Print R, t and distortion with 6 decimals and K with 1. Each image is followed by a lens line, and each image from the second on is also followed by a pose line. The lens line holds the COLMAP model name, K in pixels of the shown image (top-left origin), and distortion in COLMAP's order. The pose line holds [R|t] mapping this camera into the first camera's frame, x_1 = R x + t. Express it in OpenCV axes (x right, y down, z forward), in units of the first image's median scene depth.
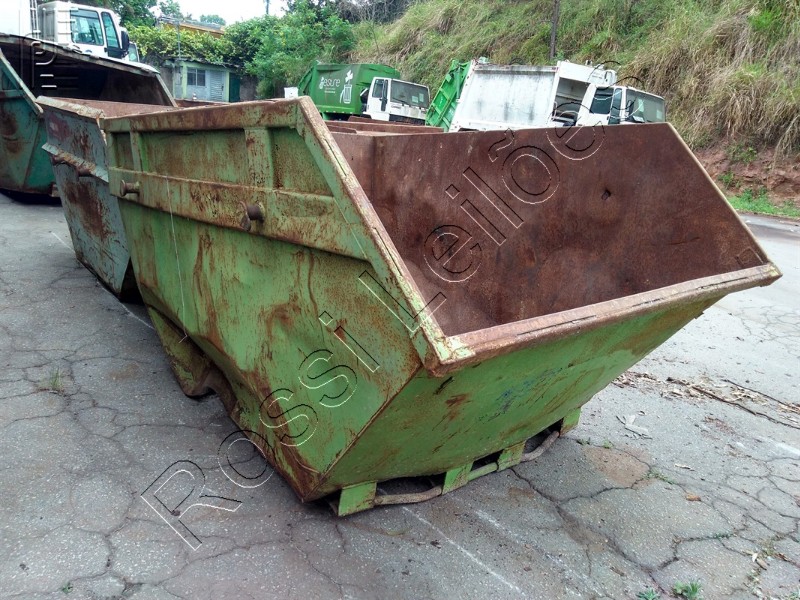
lens RADIAL K [[639.8, 0, 400.0], [0, 639.8, 300.0], [0, 0, 1]] dist [0.053514, -0.065880]
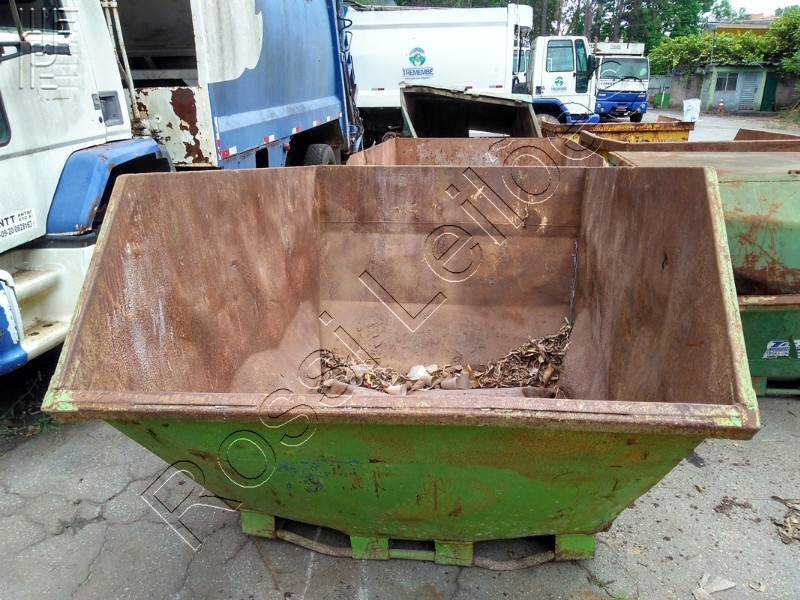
lens RADIAL K [[634.9, 0, 403.8], [0, 634.9, 298.5], [0, 0, 1]] dist [0.068496, -0.087671]
pose [[0.707128, 0.125406, -0.695876, 0.072310], [-0.134241, 0.990058, 0.042010, -0.013177], [0.694226, 0.063708, 0.716932, 0.032565]]
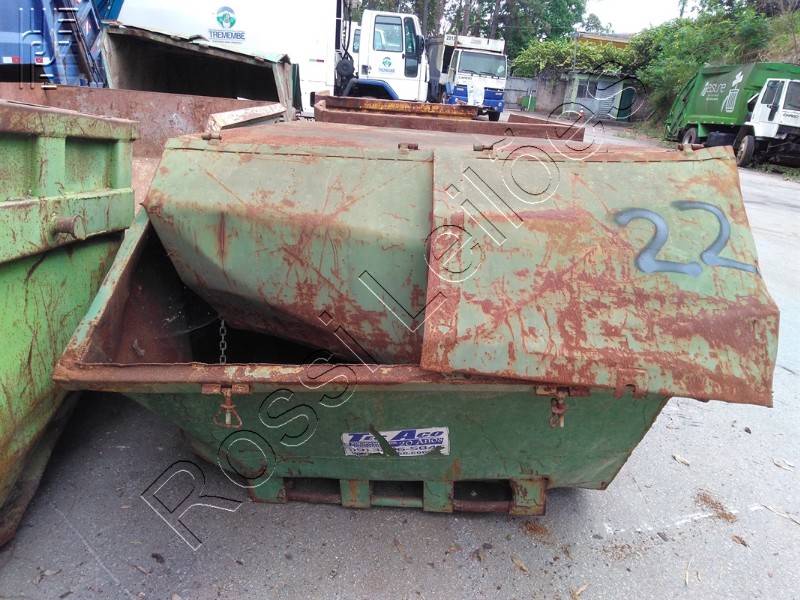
lens RADIAL K [[634.9, 0, 403.8], [0, 634.9, 298.5], [0, 0, 1]] dist [0.068496, -0.087671]
pose [[0.813222, 0.156714, -0.560456, 0.080474], [-0.169872, 0.985041, 0.028952, -0.027962], [0.556610, 0.071661, 0.827678, 0.118439]]
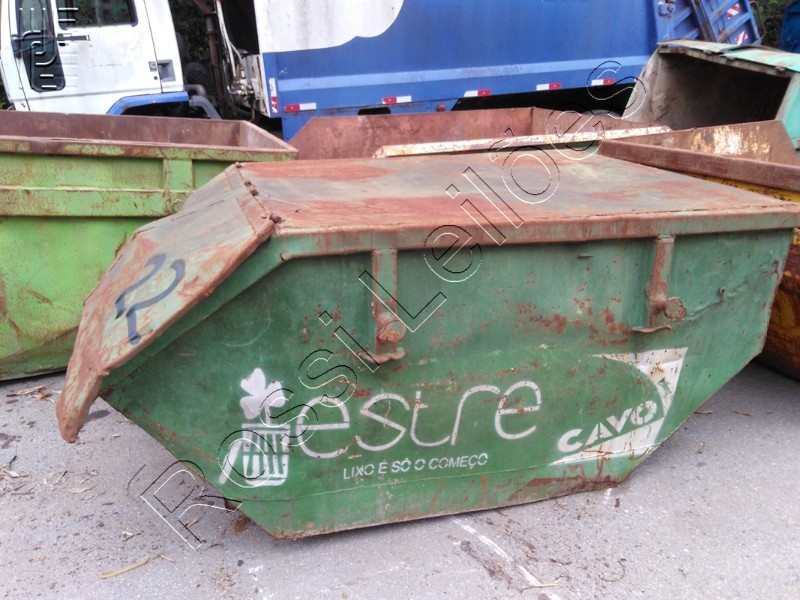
lens RADIAL K [[634.0, 0, 403.5], [0, 634.0, 297.3], [0, 0, 1]] dist [0.050603, -0.060640]
pose [[-0.276562, 0.268479, -0.922731, 0.126378], [-0.286869, 0.893339, 0.345908, -0.070895], [0.917180, 0.360368, -0.170045, 0.230427]]
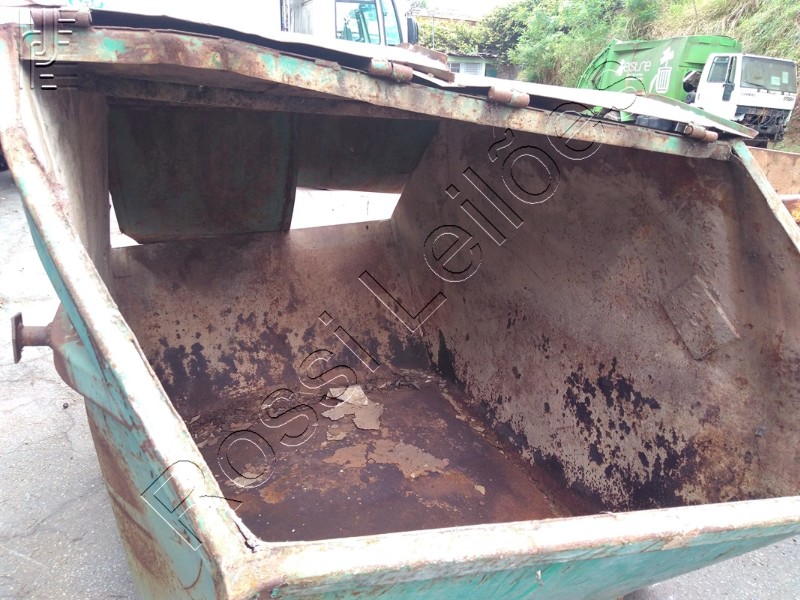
lens RADIAL K [[634.9, 0, 403.8], [0, 634.9, 298.5], [0, 0, 1]] dist [0.068496, -0.087671]
pose [[0.943729, 0.039456, -0.328359, -0.115847], [-0.032355, 0.999110, 0.027063, -0.084722], [0.329134, -0.014917, 0.944165, 0.214193]]
